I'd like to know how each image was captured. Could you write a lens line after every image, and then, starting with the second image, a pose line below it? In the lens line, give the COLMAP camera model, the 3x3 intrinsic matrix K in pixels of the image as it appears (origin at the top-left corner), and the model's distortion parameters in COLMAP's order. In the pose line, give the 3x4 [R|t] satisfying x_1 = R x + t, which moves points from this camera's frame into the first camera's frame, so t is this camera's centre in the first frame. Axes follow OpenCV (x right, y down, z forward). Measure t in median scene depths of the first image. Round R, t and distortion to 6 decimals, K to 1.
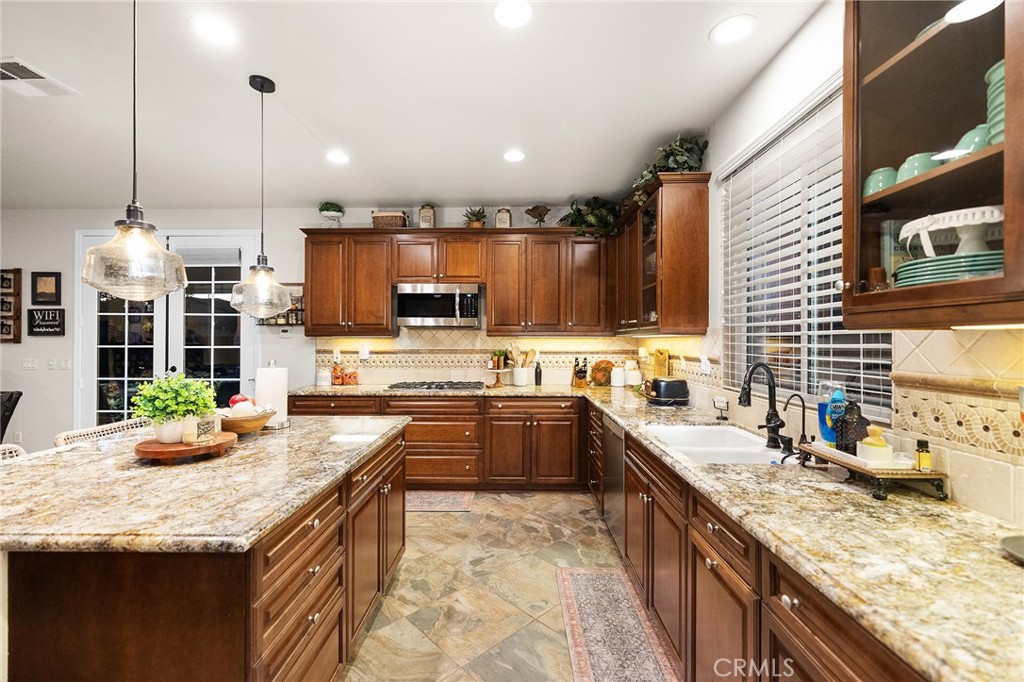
lens RADIAL K [[433.4, 0, 506.9], [0, 433.4, 339.5], [0, 0, 1]] dist [0.003411, 0.000184]
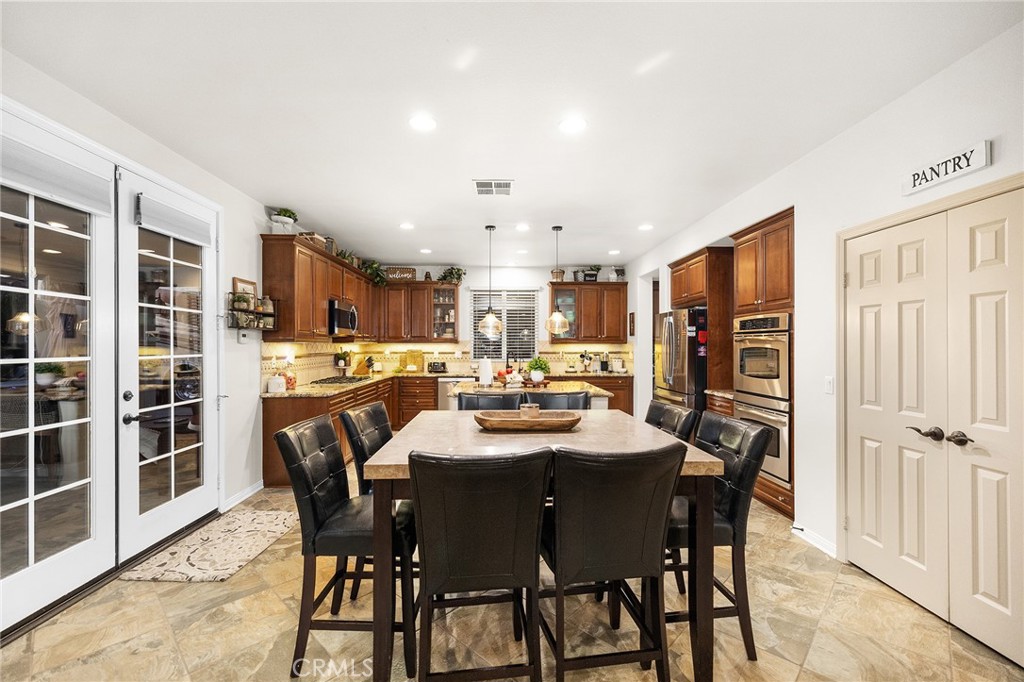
lens RADIAL K [[432.0, 0, 511.2], [0, 432.0, 342.2], [0, 0, 1]] dist [0.000729, 0.000273]
pose [[-0.056668, 0.004493, 0.998383, -1.916418], [-0.001254, 0.999989, -0.004571, -0.004574], [-0.998392, -0.001511, -0.056662, 0.719185]]
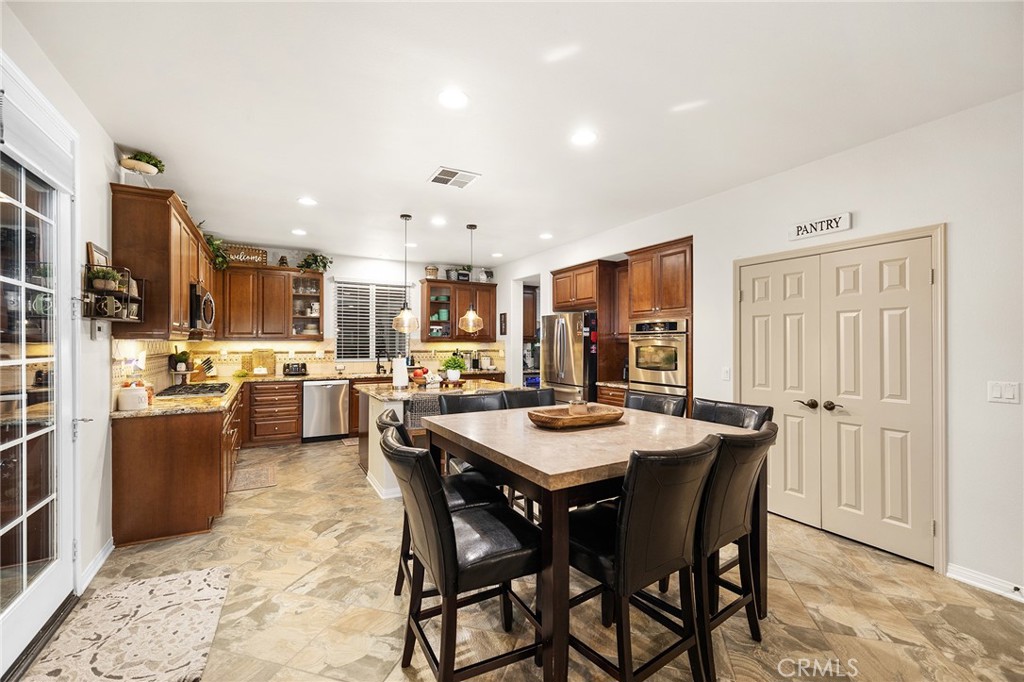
lens RADIAL K [[428.2, 0, 512.0], [0, 428.2, 341.0], [0, 0, 1]] dist [-0.000028, 0.000104]
pose [[-0.511617, 0.002027, 0.859211, -1.775652], [-0.003877, 0.999982, -0.004667, -0.003980], [-0.859205, -0.005719, -0.511600, 1.122249]]
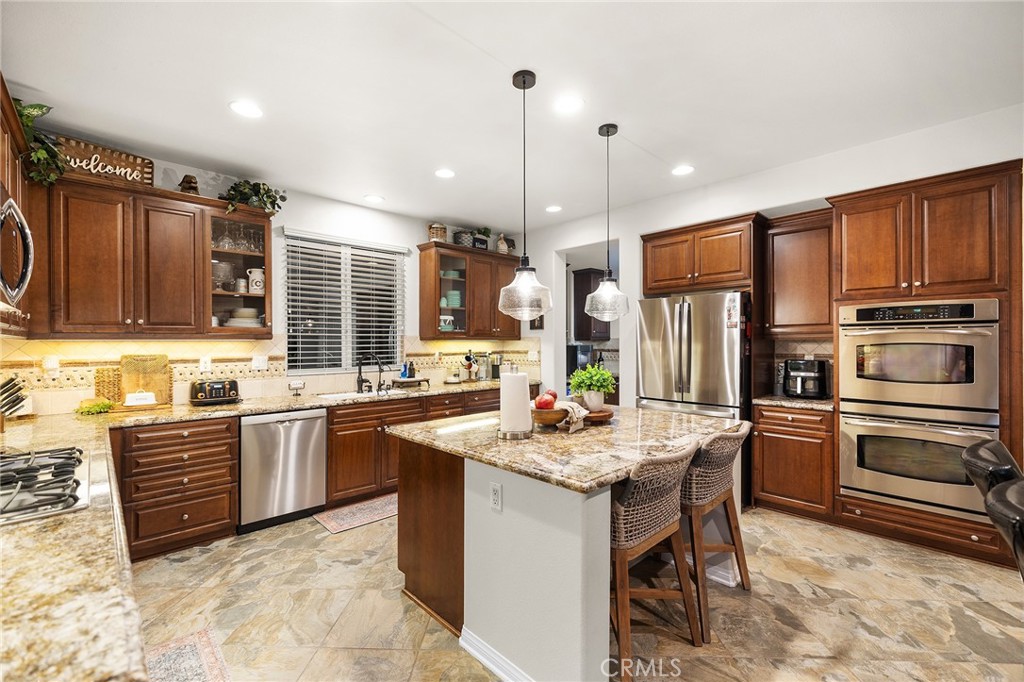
lens RADIAL K [[432.0, 0, 511.2], [0, 432.0, 342.2], [0, 0, 1]] dist [0.000729, 0.000273]
pose [[-0.704900, 0.000964, 0.709307, -0.864457], [0.002088, 0.999998, 0.000715, -0.001386], [-0.709304, 0.001985, -0.704900, 1.199427]]
